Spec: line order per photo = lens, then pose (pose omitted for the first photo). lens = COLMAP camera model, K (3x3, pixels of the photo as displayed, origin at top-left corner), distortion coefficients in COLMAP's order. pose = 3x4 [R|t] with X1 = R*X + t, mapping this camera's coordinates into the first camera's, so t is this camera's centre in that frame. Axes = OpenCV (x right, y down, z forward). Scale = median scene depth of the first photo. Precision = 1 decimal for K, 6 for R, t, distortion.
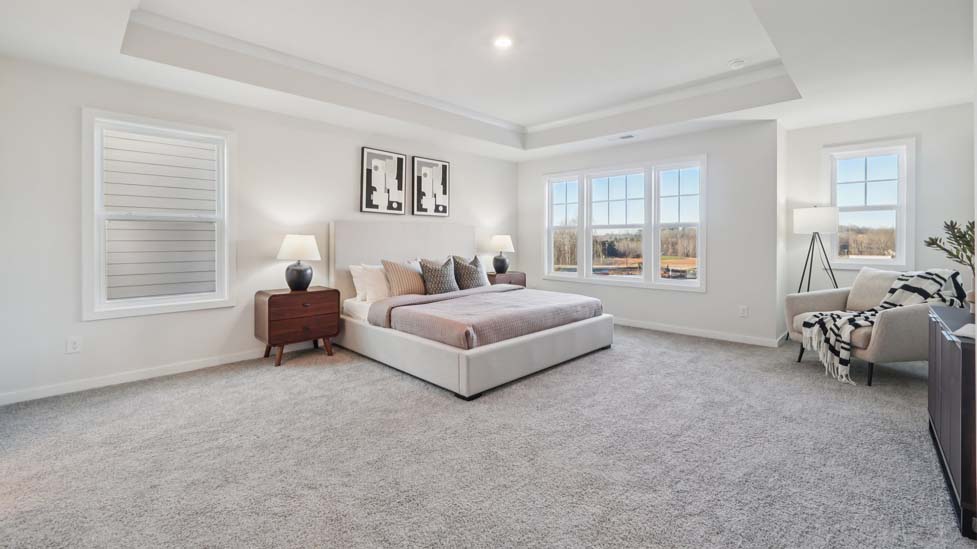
lens RADIAL K [[412.6, 0, 489.7], [0, 412.6, 242.1], [0, 0, 1]] dist [-0.015359, 0.006531]
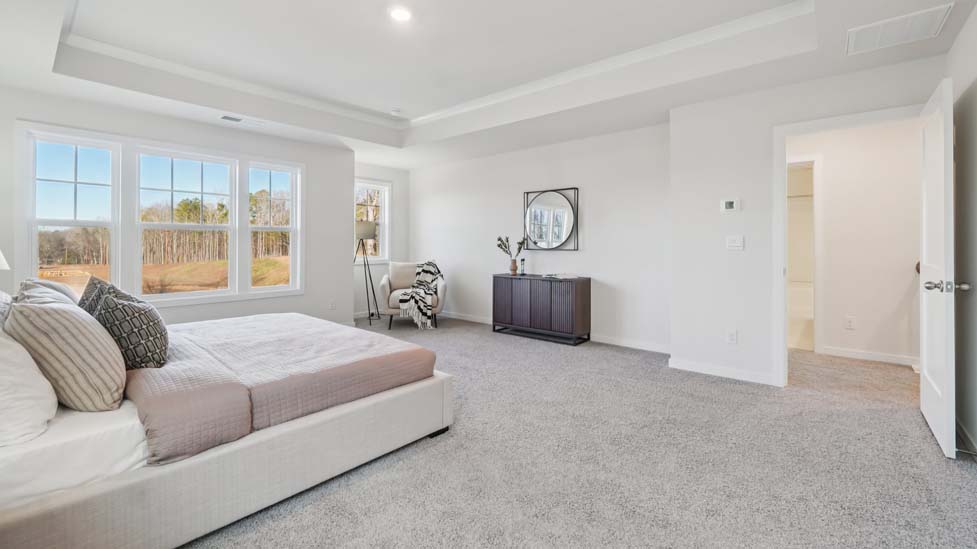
lens RADIAL K [[412.6, 0, 489.7], [0, 412.6, 242.1], [0, 0, 1]] dist [-0.015359, 0.006531]
pose [[-0.060909, 0.004544, 0.998133, -0.556179], [0.004827, 0.999979, -0.004258, -0.003640], [-0.998132, 0.004558, -0.060930, 0.579062]]
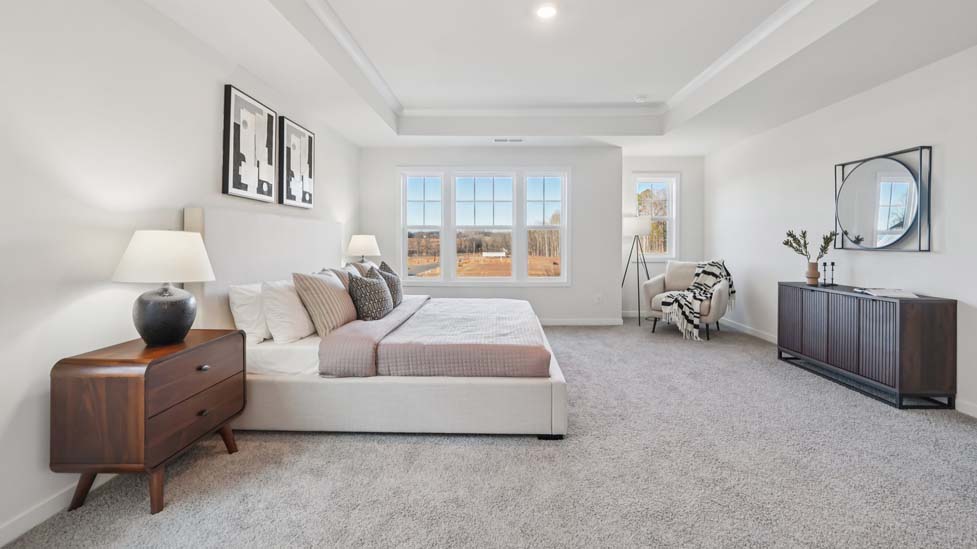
lens RADIAL K [[412.6, 0, 489.7], [0, 412.6, 242.1], [0, 0, 1]] dist [-0.015359, 0.006531]
pose [[0.727722, -0.003283, 0.685864, -0.431292], [0.003930, 0.999992, 0.000617, -0.003349], [-0.685860, 0.002247, 0.727730, 0.306114]]
